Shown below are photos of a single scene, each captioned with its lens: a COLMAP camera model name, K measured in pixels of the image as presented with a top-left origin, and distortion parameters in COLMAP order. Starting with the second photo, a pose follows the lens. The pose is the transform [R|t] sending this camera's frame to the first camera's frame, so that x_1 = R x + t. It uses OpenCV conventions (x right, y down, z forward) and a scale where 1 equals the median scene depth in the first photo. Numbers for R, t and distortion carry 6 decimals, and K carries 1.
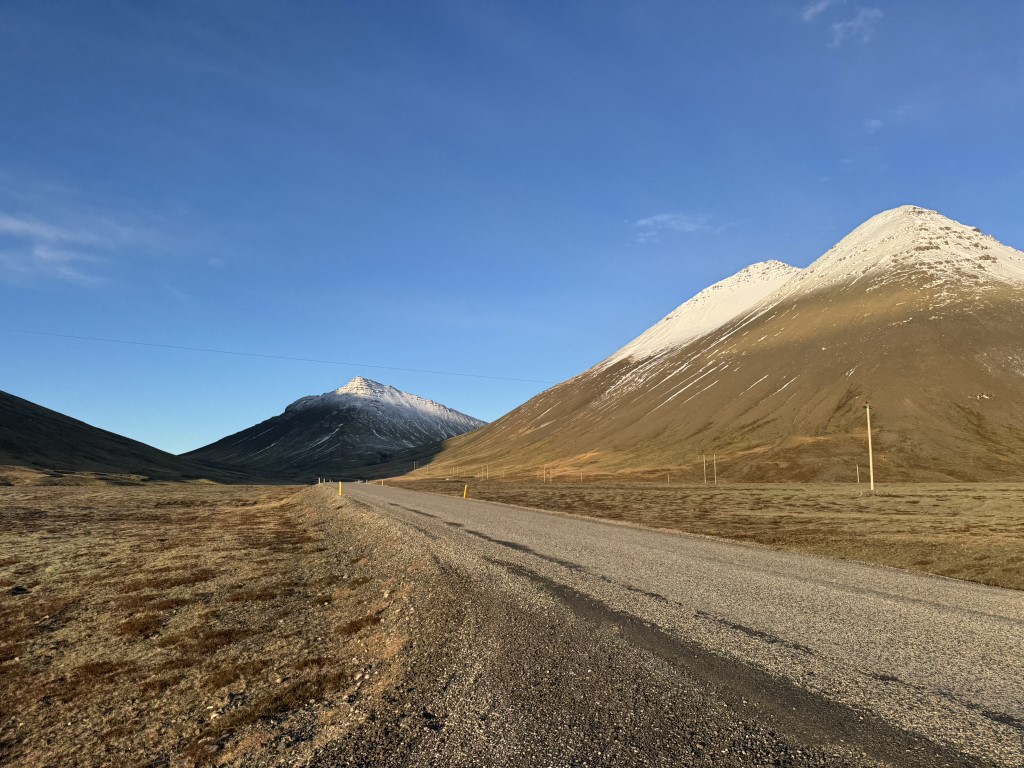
lens RADIAL K [[733.1, 0, 507.8], [0, 733.1, 375.9], [0, 0, 1]] dist [0.111265, -0.144615]
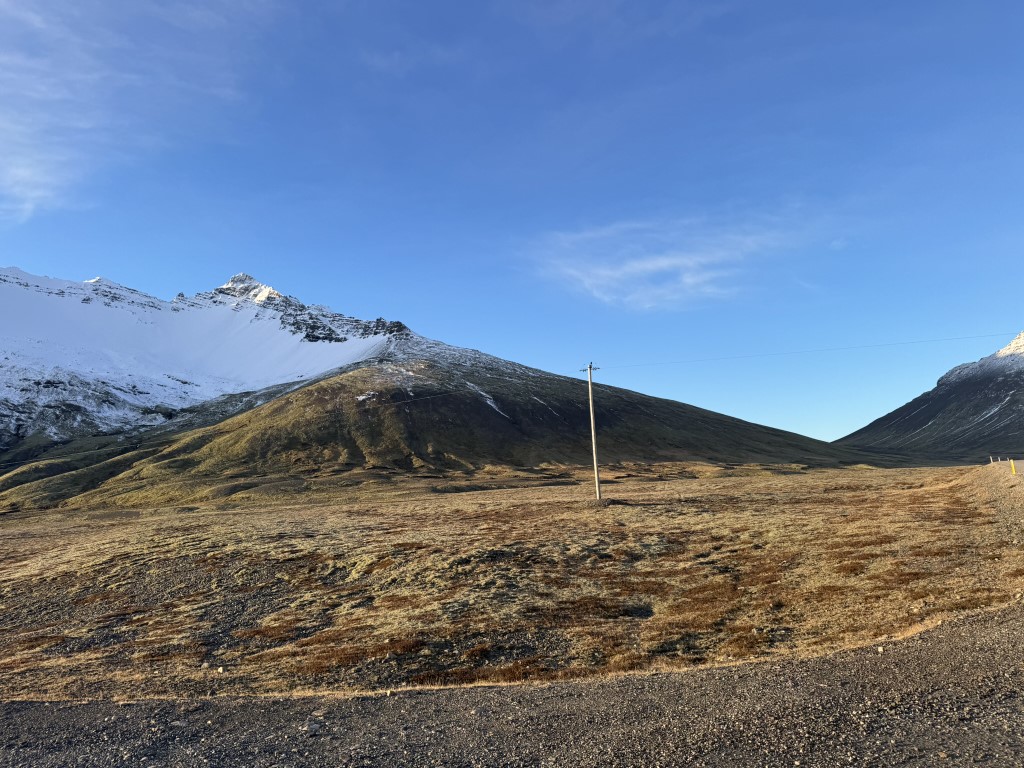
lens RADIAL K [[776.9, 0, 522.3], [0, 776.9, 355.6], [0, 0, 1]] dist [0.071245, -0.101056]
pose [[0.703670, -0.156546, -0.693067, 0.091589], [0.155737, 0.985689, -0.064522, -0.034518], [0.693249, -0.062534, 0.717980, -0.260458]]
